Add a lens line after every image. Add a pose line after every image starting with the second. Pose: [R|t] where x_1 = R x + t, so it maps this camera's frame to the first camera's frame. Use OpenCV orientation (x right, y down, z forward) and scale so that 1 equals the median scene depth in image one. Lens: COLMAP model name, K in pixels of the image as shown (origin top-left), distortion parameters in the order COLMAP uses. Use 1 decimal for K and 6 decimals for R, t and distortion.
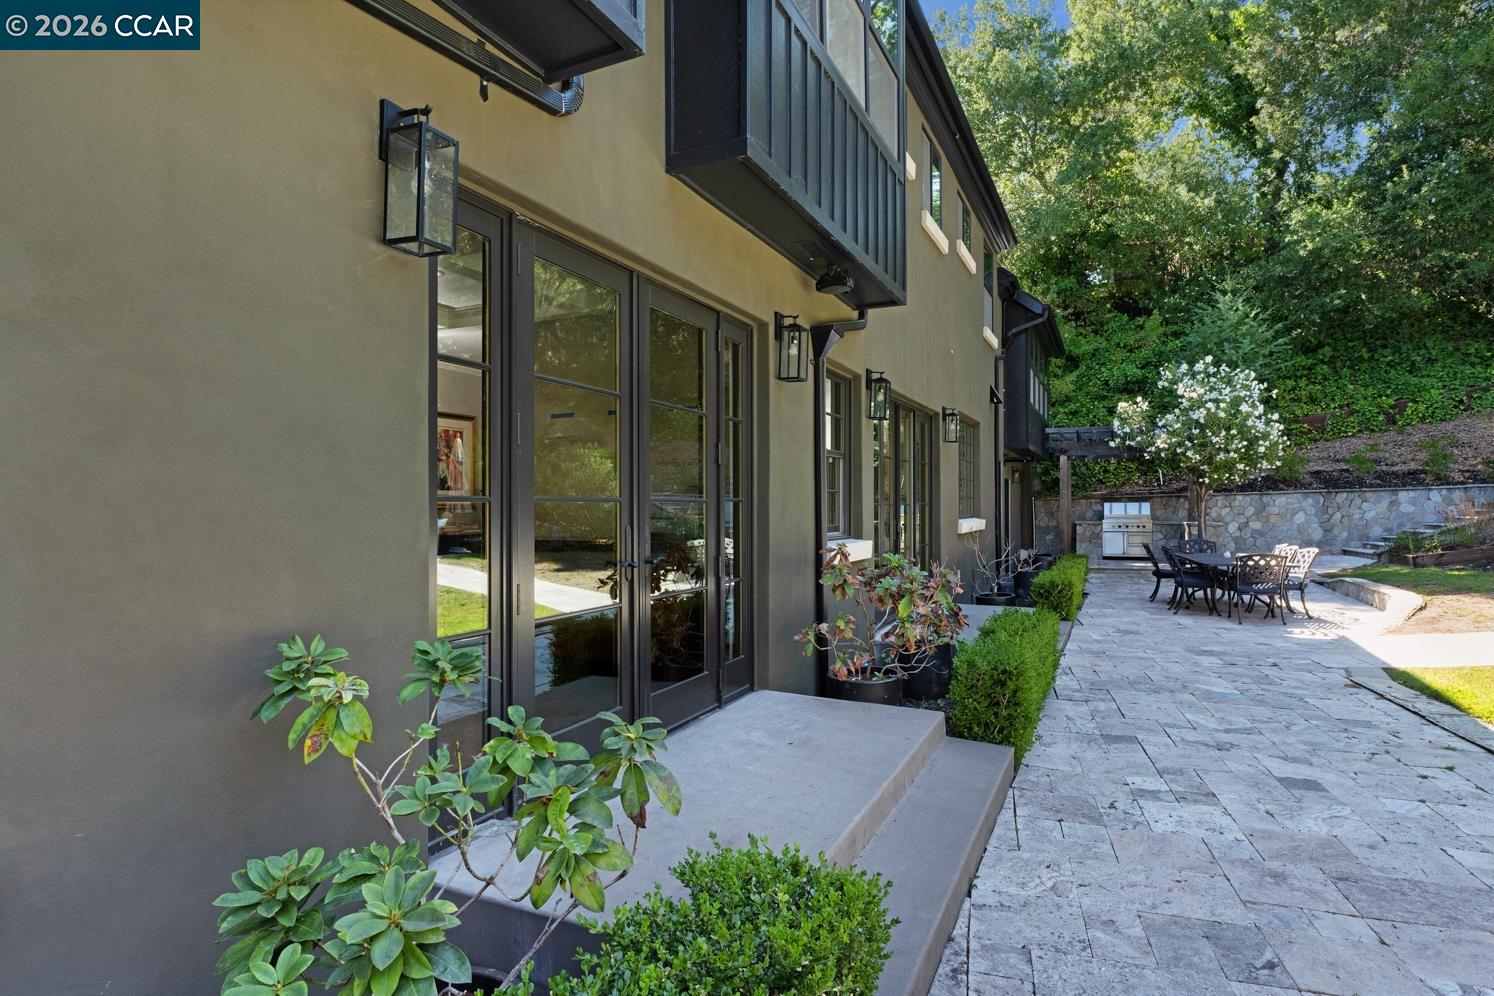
lens RADIAL K [[803.7, 0, 747.0], [0, 803.7, 498.0], [0, 0, 1]] dist [-0.001342, -0.000982]
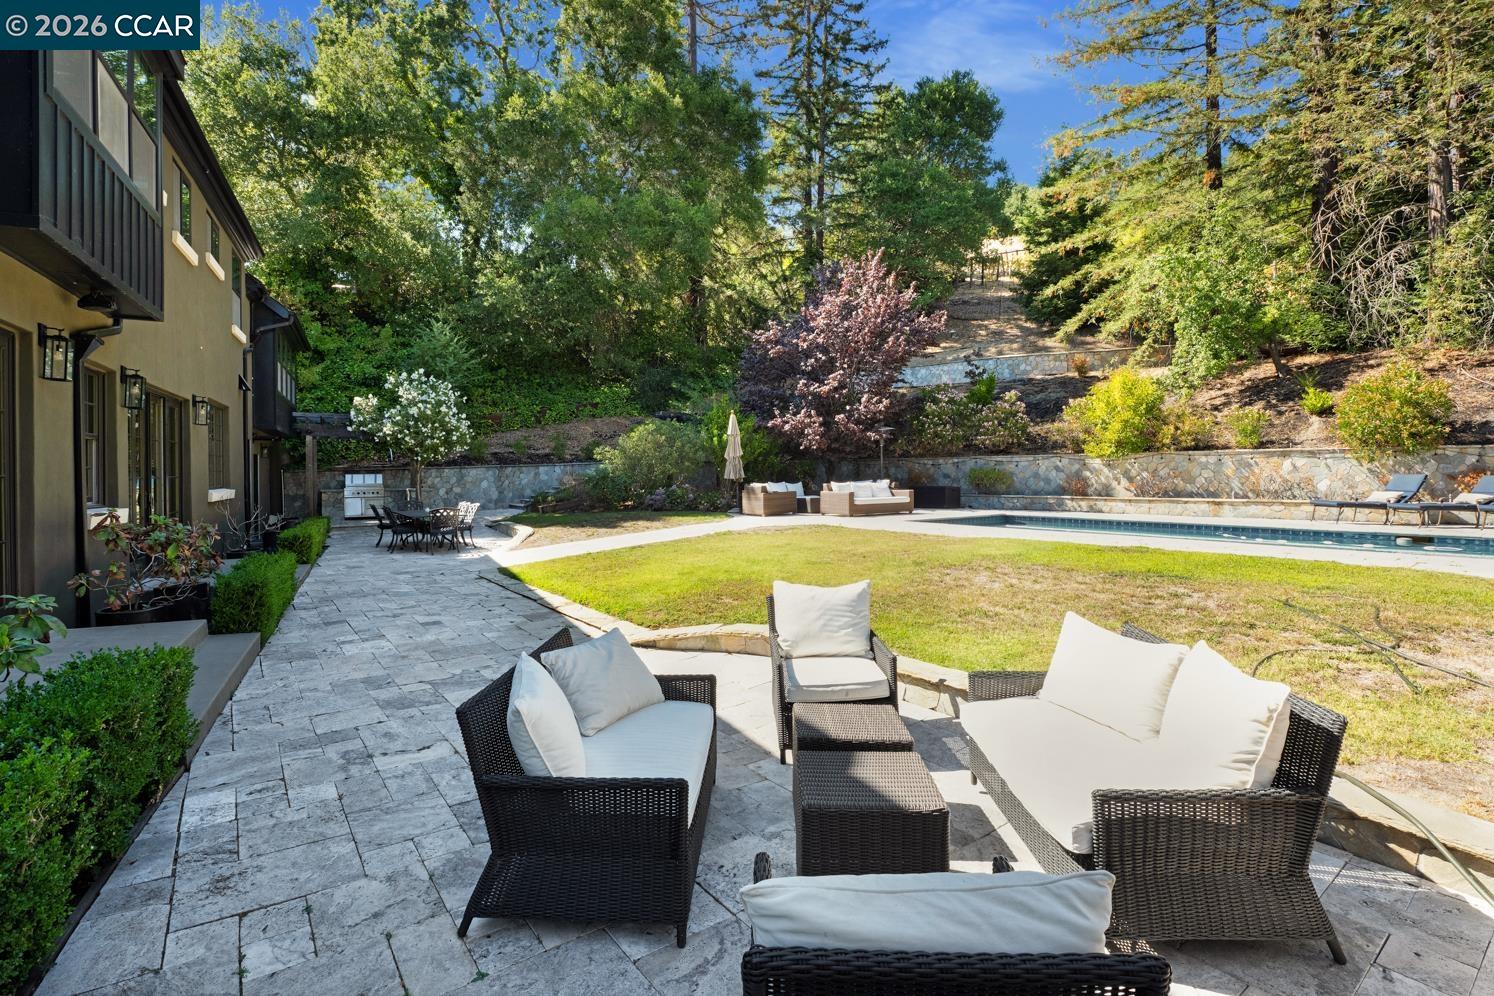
lens RADIAL K [[720.2, 0, 747.4], [0, 720.2, 479.5], [0, 0, 1]] dist [-0.011231, -0.000524]
pose [[0.611449, -0.009538, 0.791226, -0.061684], [-0.002634, 0.999897, 0.014089, -0.004080], [-0.791279, -0.010698, 0.611361, -0.196691]]
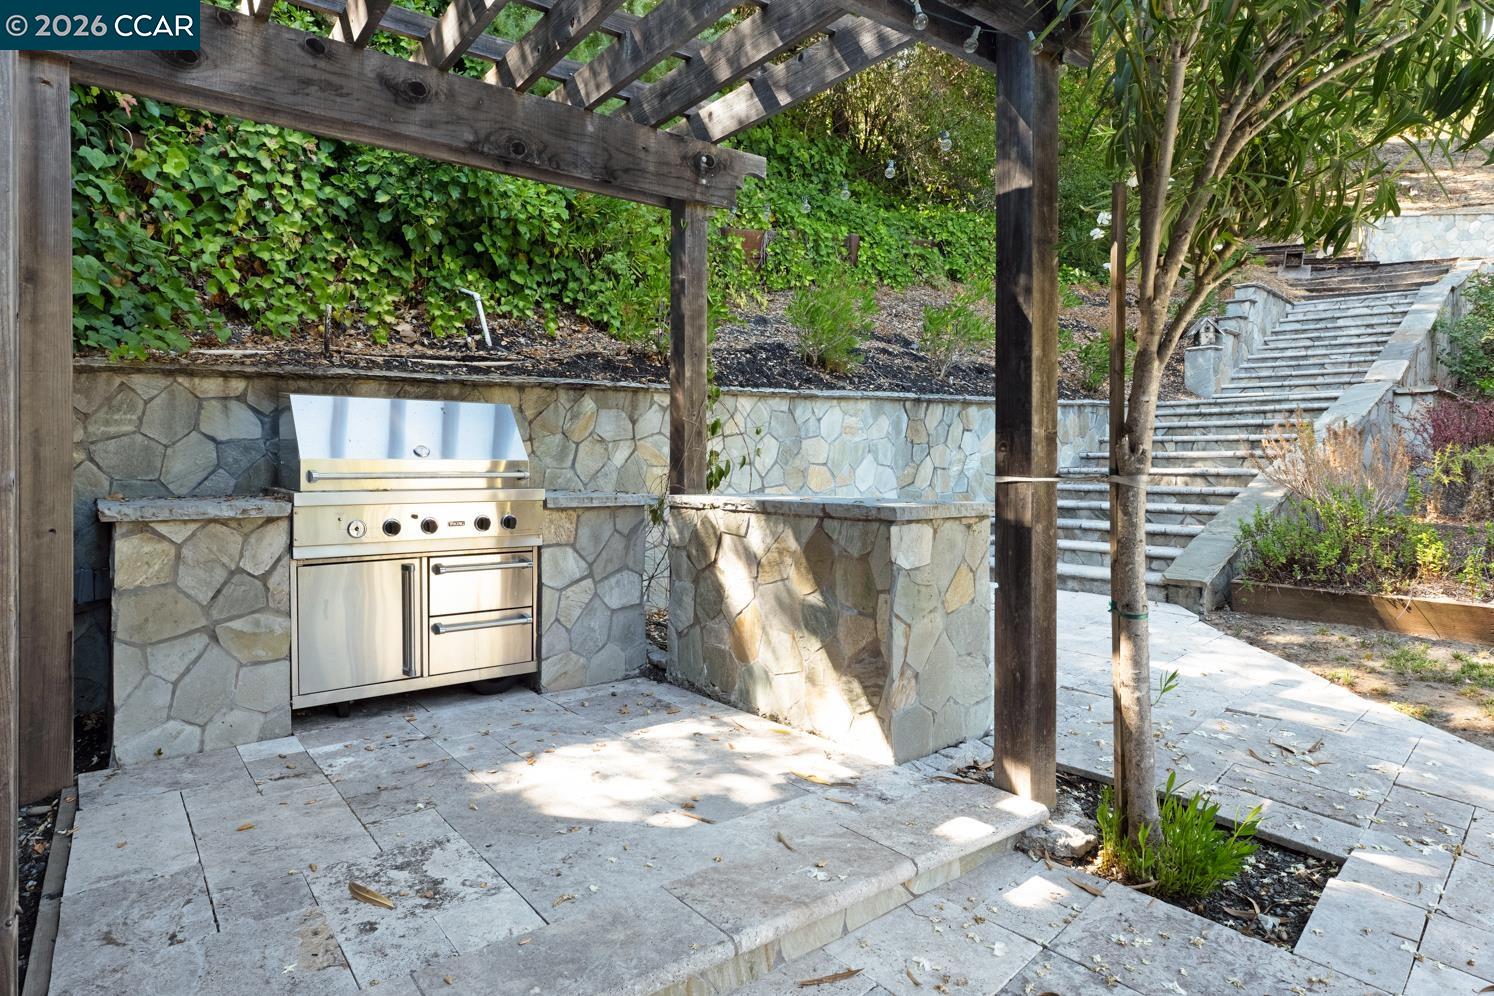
lens RADIAL K [[861.8, 0, 745.3], [0, 861.8, 467.0], [0, 0, 1]] dist [-0.001985, -0.000283]
pose [[0.472455, 0.000759, 0.881354, 0.380365], [-0.010745, 0.999930, 0.004898, 0.023003], [-0.881289, -0.011784, 0.472430, 0.964061]]
